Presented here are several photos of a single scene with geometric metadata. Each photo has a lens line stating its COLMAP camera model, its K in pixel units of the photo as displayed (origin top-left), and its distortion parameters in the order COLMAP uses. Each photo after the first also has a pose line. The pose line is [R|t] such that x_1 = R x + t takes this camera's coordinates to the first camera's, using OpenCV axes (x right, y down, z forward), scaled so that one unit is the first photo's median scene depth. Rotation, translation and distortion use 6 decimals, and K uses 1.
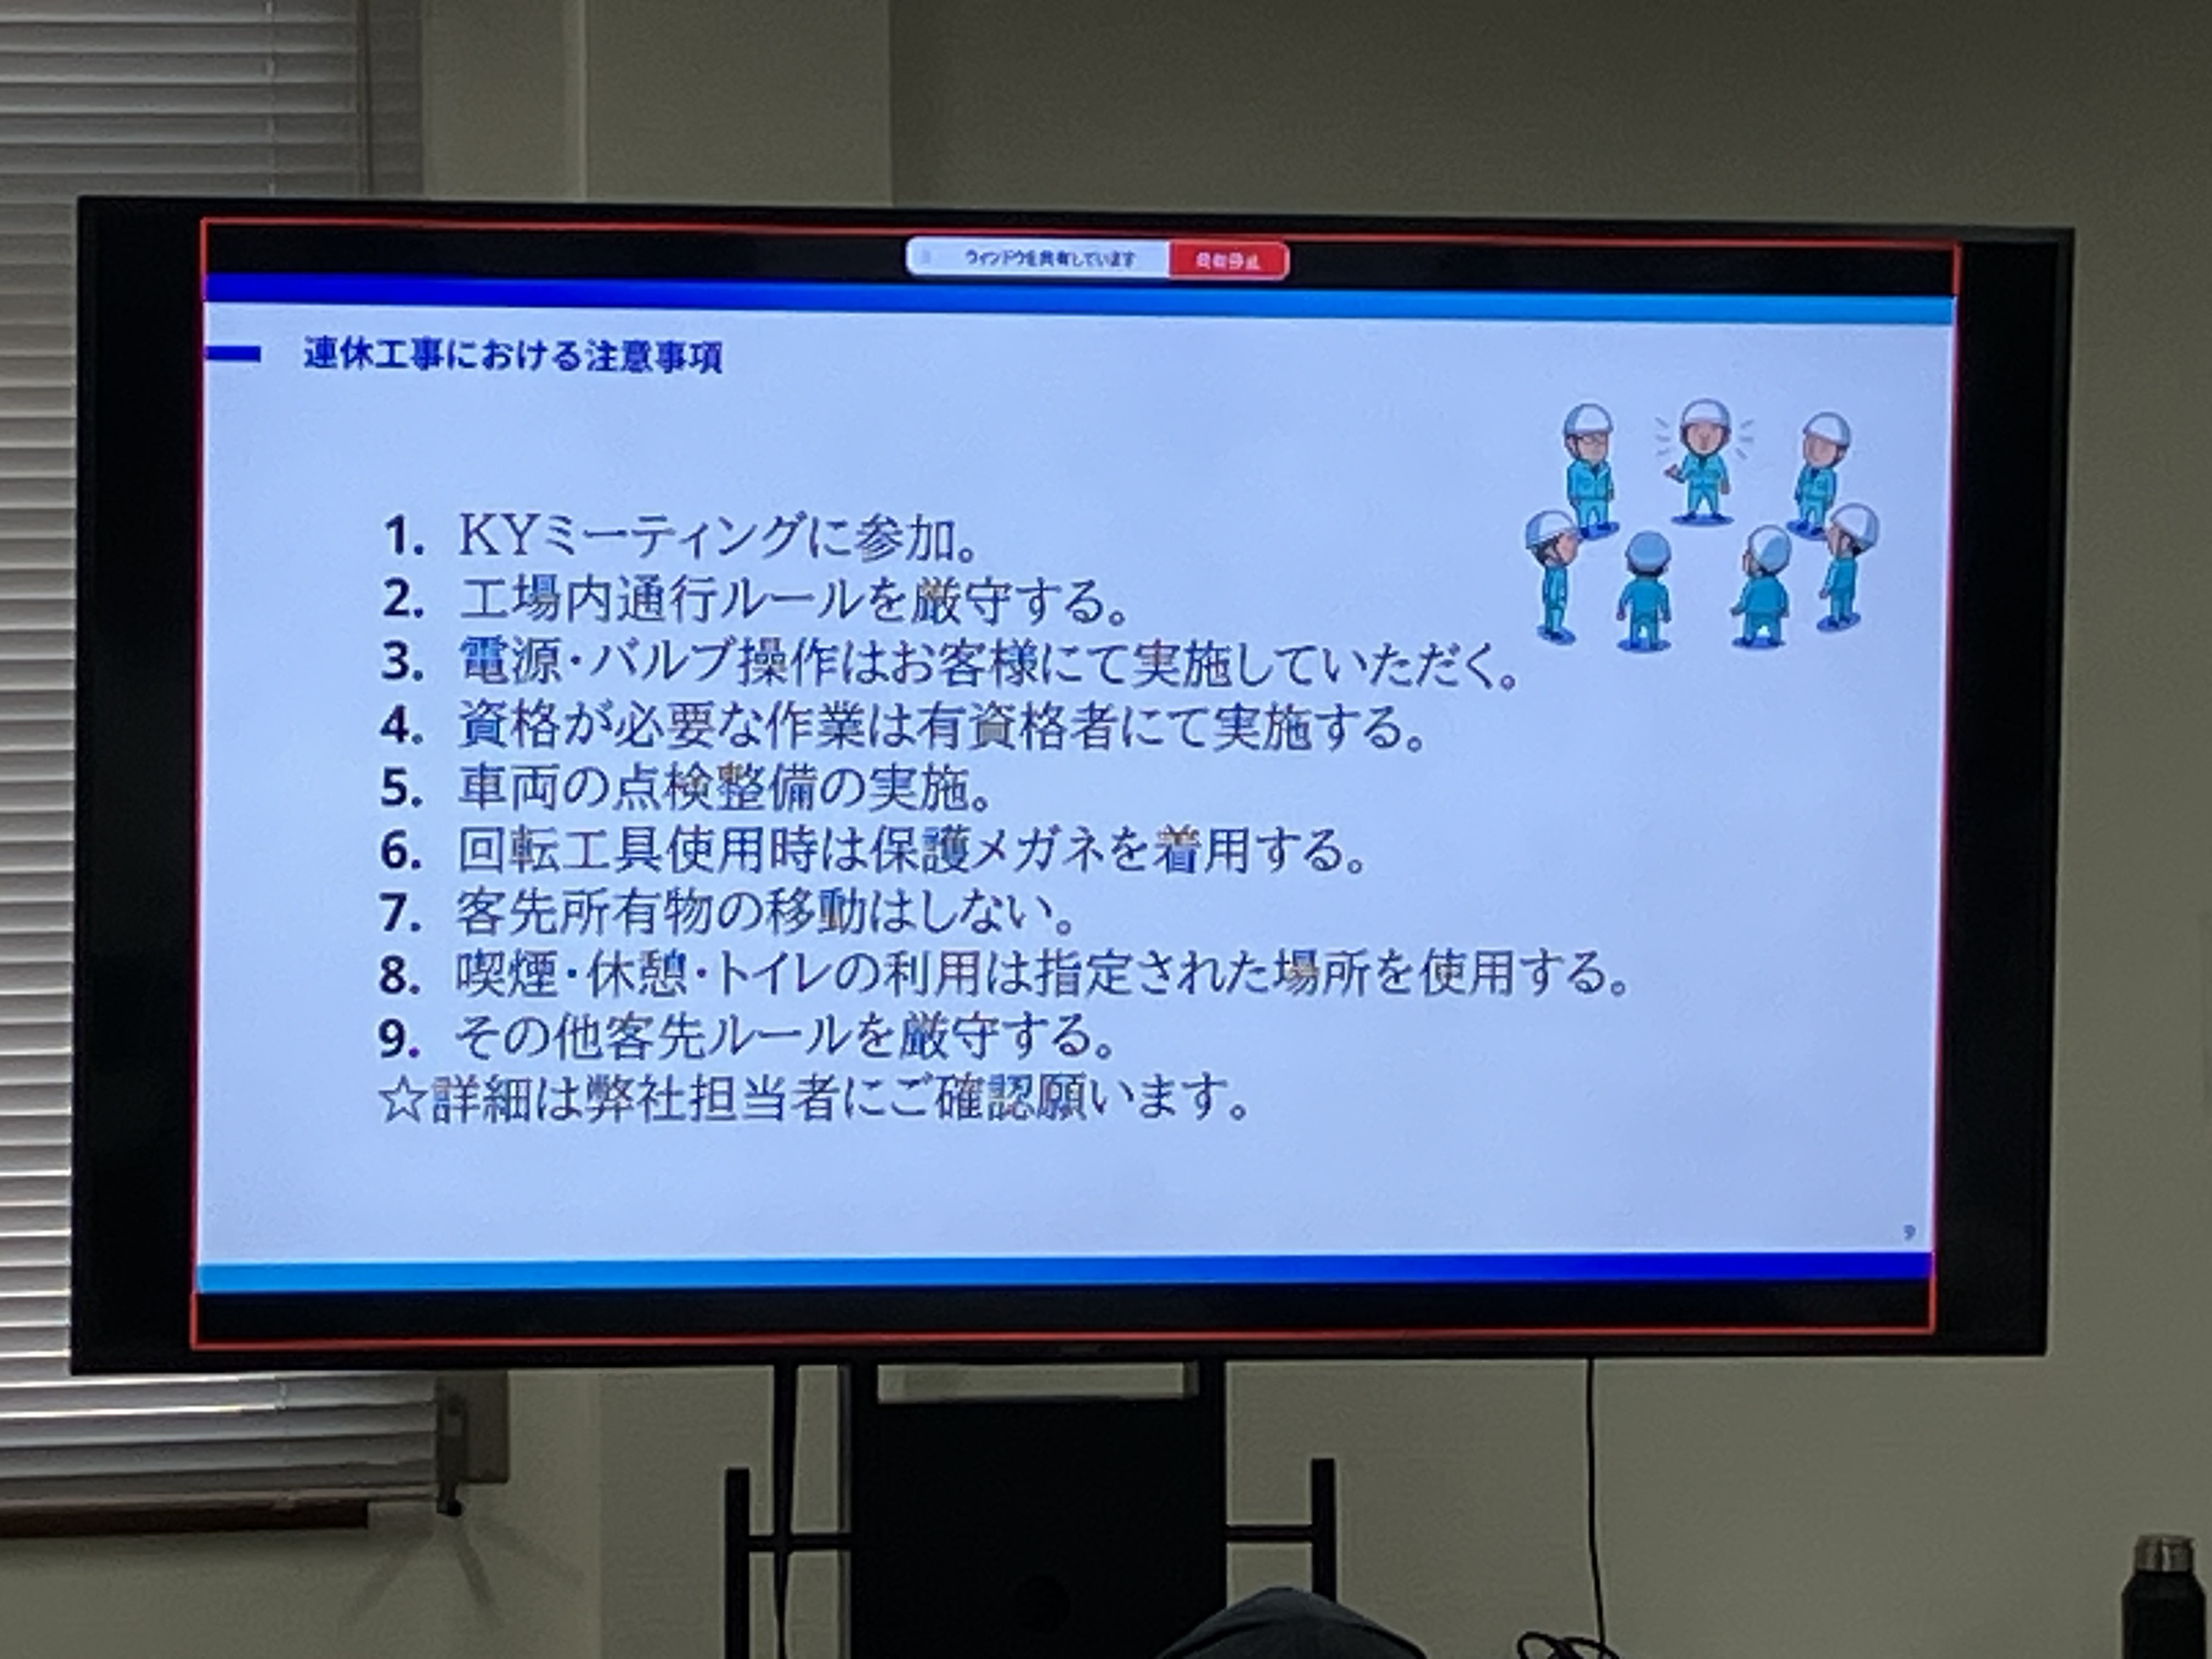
lens RADIAL K [[10262.4, 0, 1004.9], [0, 10262.4, 823.8], [0, 0, 1]] dist [1.136084, -42.078723]
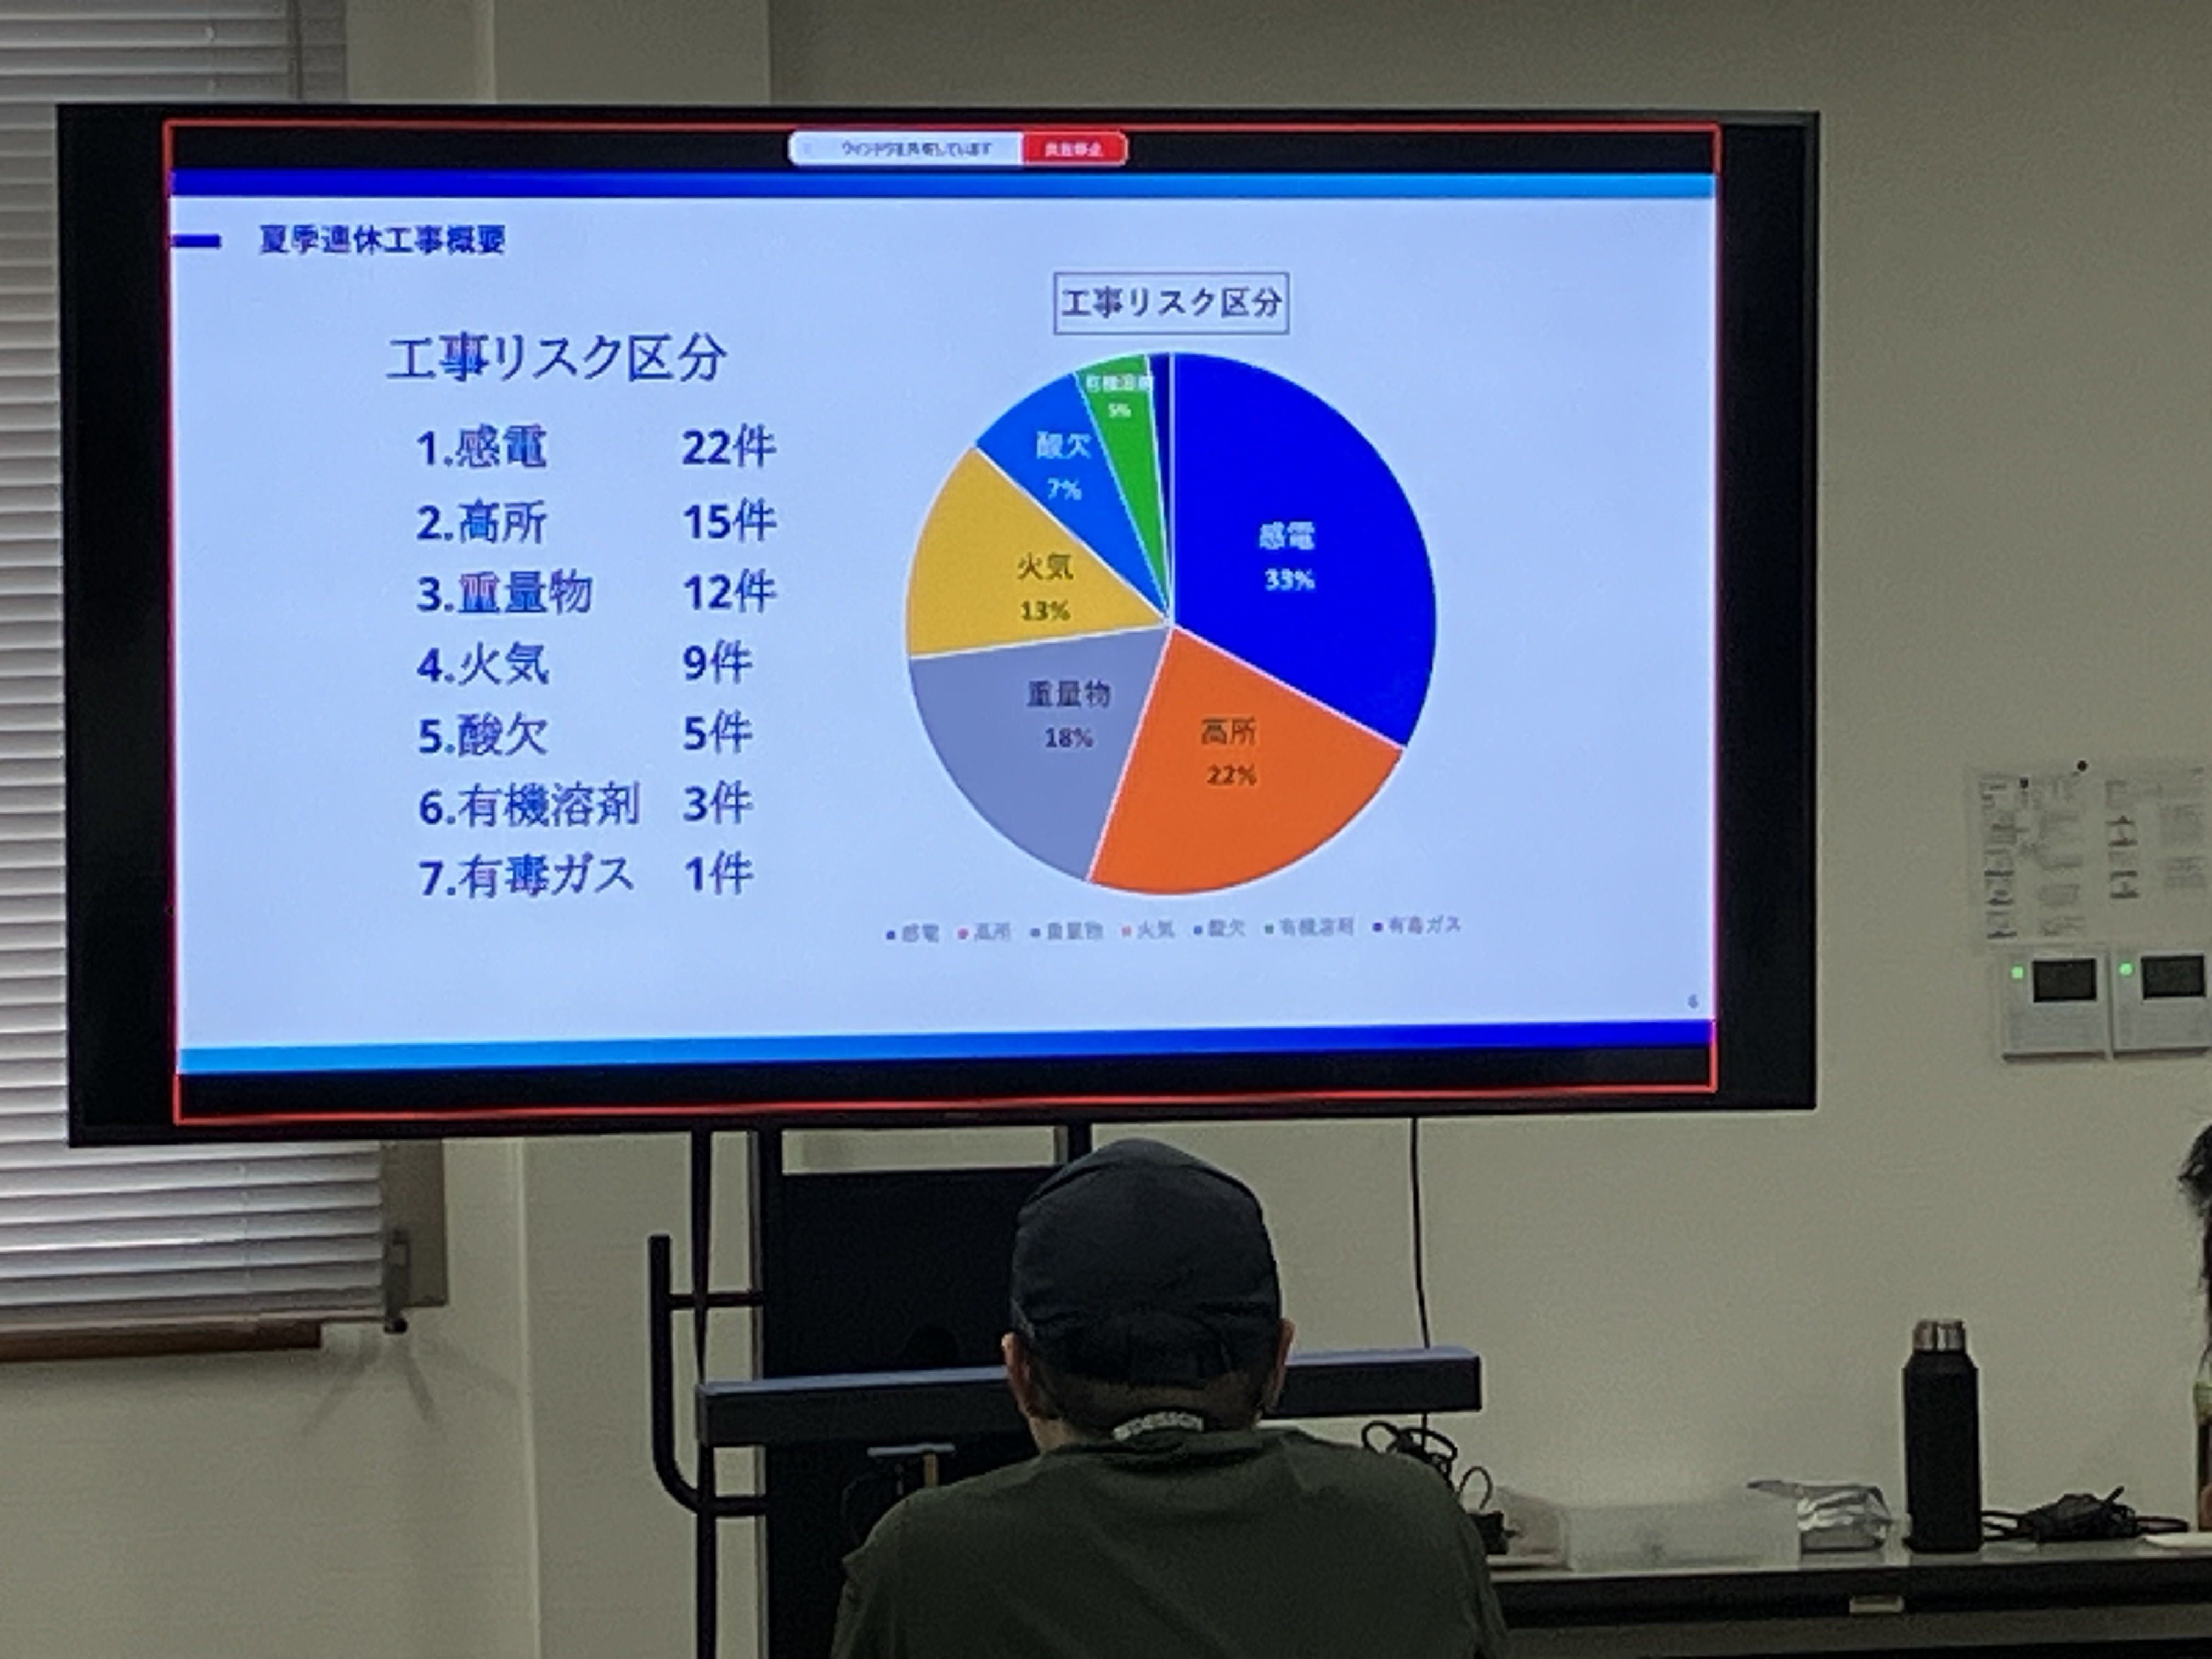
lens RADIAL K [[10427.0, 0, 1106.0], [0, 10427.0, 829.5], [0, 0, 1]] dist [0.071869, 5.026463]
pose [[0.999534, -0.019949, 0.023092, -0.002671], [0.020432, 0.999573, -0.020900, 0.043358], [-0.022666, 0.021362, 0.999515, -0.140023]]
